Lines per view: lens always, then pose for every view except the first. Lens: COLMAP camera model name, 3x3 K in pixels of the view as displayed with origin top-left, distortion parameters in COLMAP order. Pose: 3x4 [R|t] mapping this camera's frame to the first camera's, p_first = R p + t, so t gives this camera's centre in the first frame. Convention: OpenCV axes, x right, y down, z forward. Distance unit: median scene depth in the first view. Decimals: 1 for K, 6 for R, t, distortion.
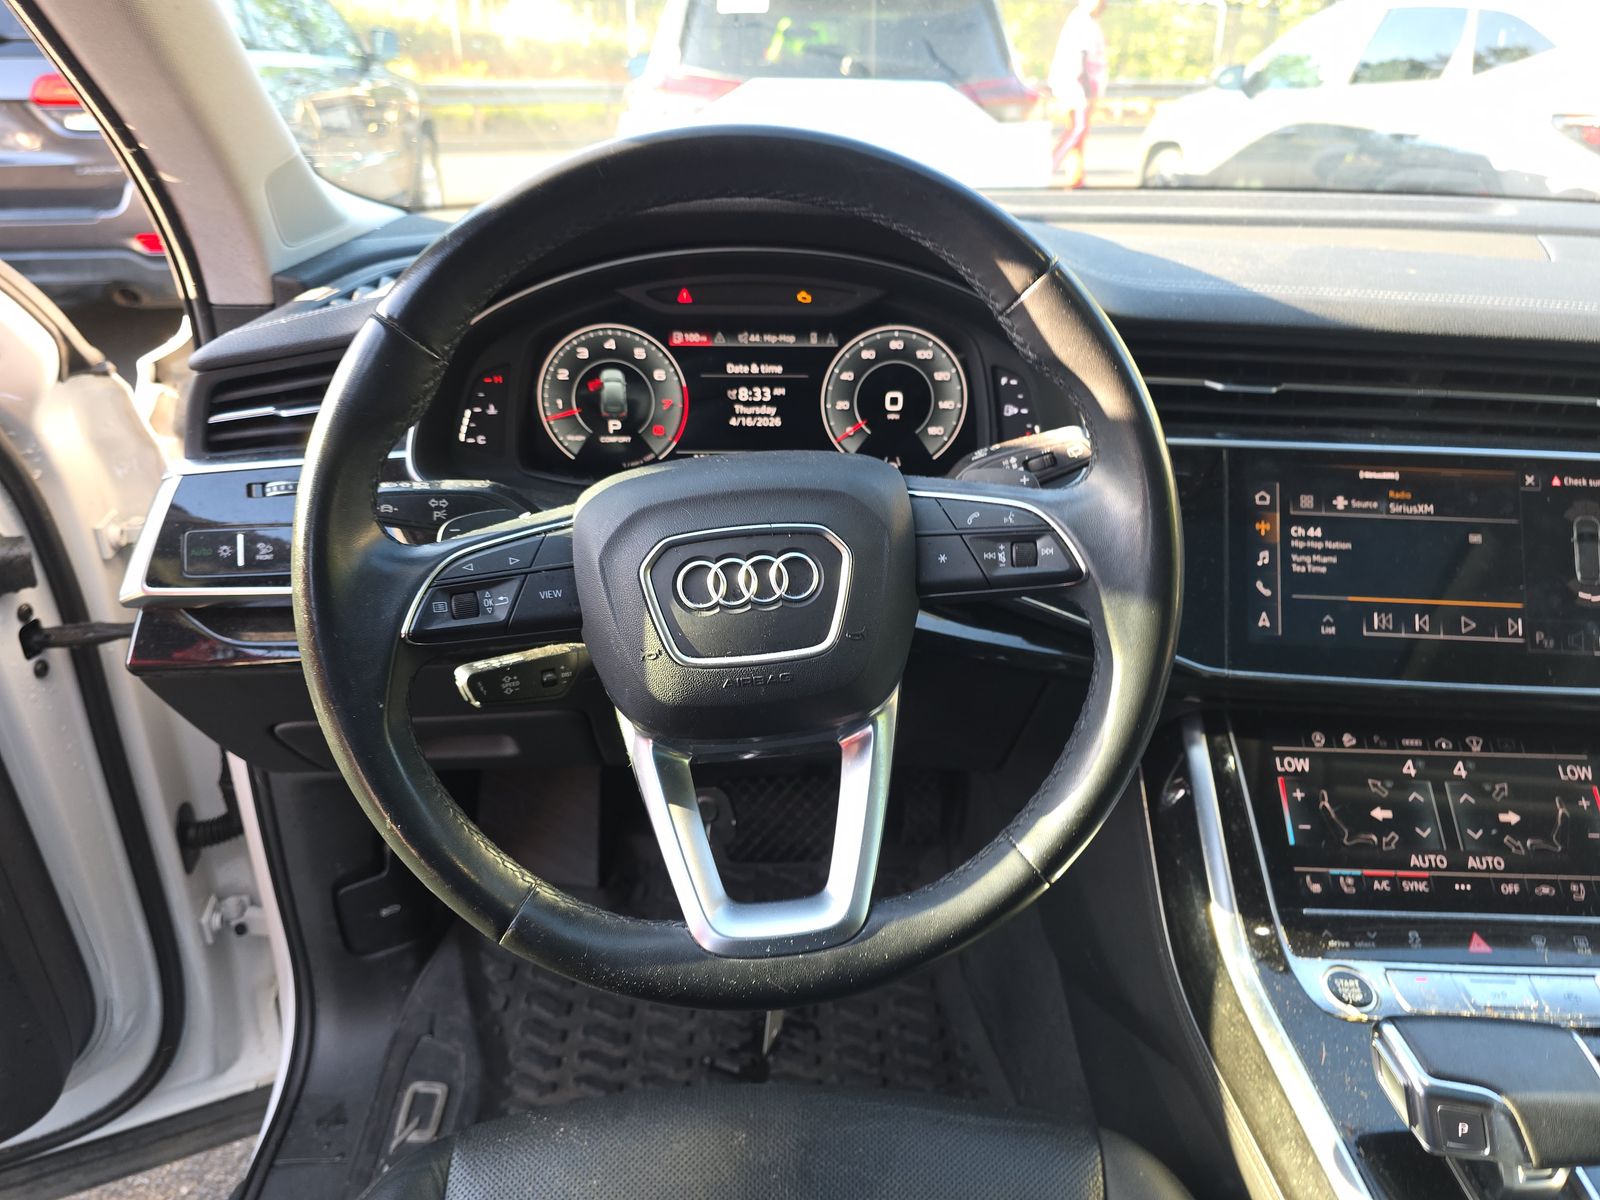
lens RADIAL K [[1108.7, 0, 799.1], [0, 1108.7, 547.2], [0, 0, 1]] dist [0.092227, -0.117984]
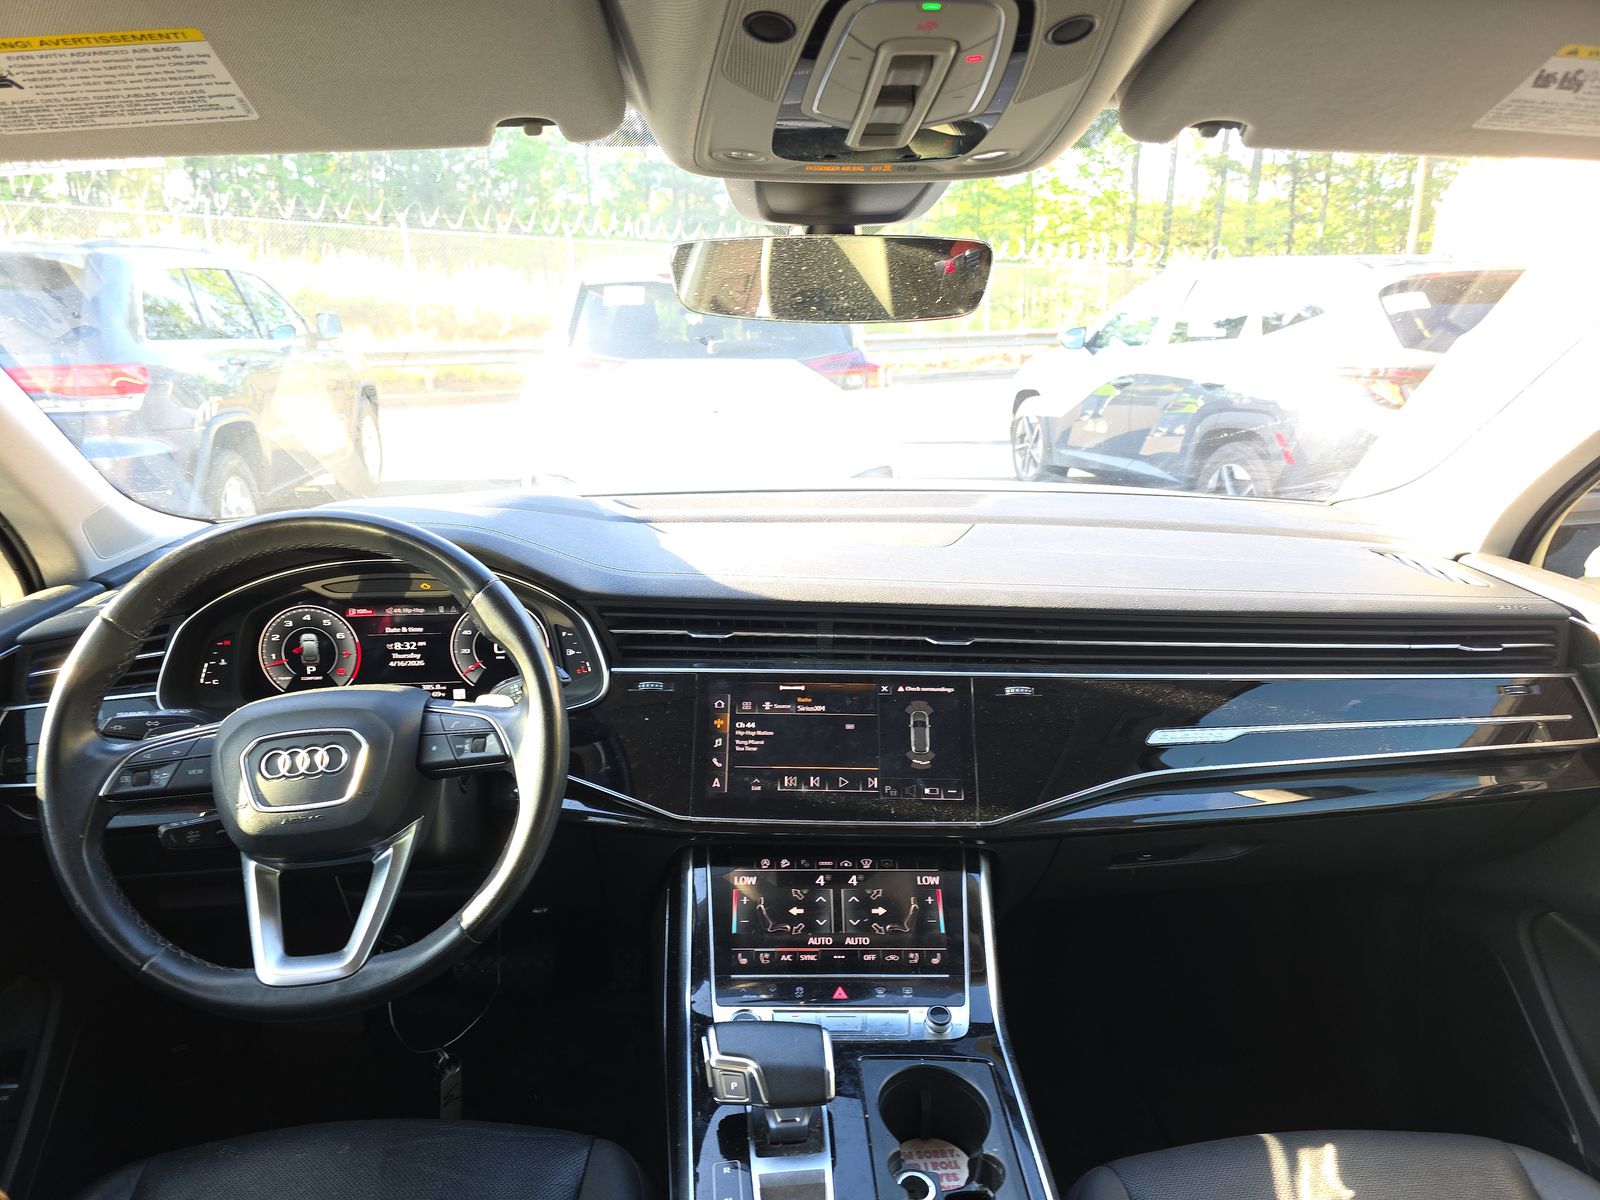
lens RADIAL K [[1108.7, 0, 799.1], [0, 1108.7, 547.2], [0, 0, 1]] dist [0.092227, -0.117984]
pose [[0.999392, -0.023701, 0.025562, 0.487432], [0.028165, 0.981087, -0.191509, 0.041989], [-0.020540, 0.192112, 0.981158, -0.580056]]
